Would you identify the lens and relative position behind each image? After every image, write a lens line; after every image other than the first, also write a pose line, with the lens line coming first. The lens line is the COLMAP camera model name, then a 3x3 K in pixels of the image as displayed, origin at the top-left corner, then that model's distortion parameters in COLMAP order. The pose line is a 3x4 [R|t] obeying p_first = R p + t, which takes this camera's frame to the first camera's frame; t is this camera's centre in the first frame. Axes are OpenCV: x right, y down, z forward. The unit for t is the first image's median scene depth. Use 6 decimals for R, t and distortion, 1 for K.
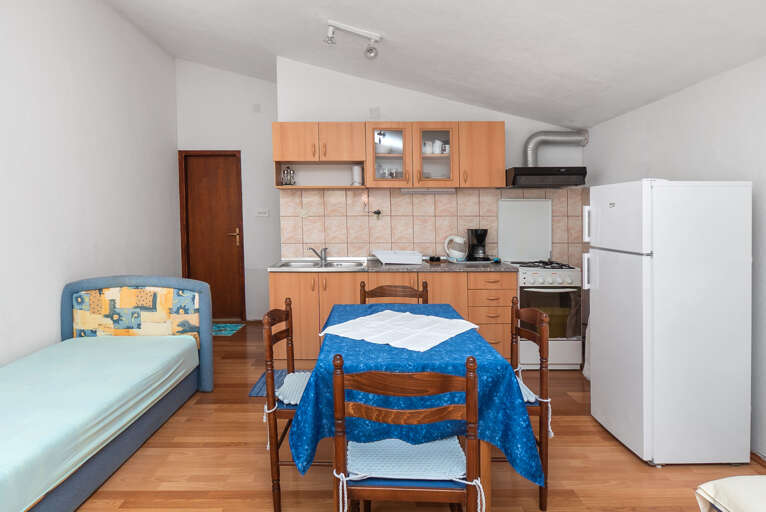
lens RADIAL K [[463.9, 0, 383.0], [0, 463.9, 256.0], [0, 0, 1]] dist [0.003413, 0.000314]
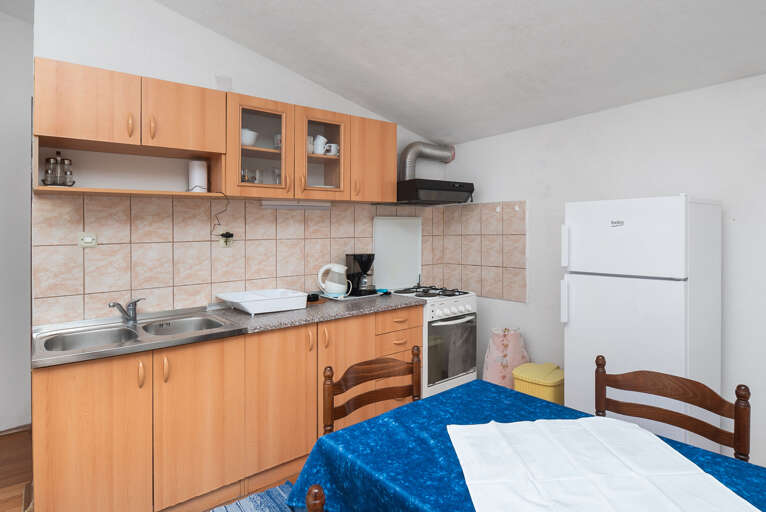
lens RADIAL K [[427.2, 0, 382.9], [0, 427.2, 228.0], [0, 0, 1]] dist [-0.000340, -0.000613]
pose [[0.779786, -0.006934, 0.626008, -0.224427], [0.069036, 0.994793, -0.074976, -0.045755], [-0.622228, 0.101682, 0.776204, 0.414081]]
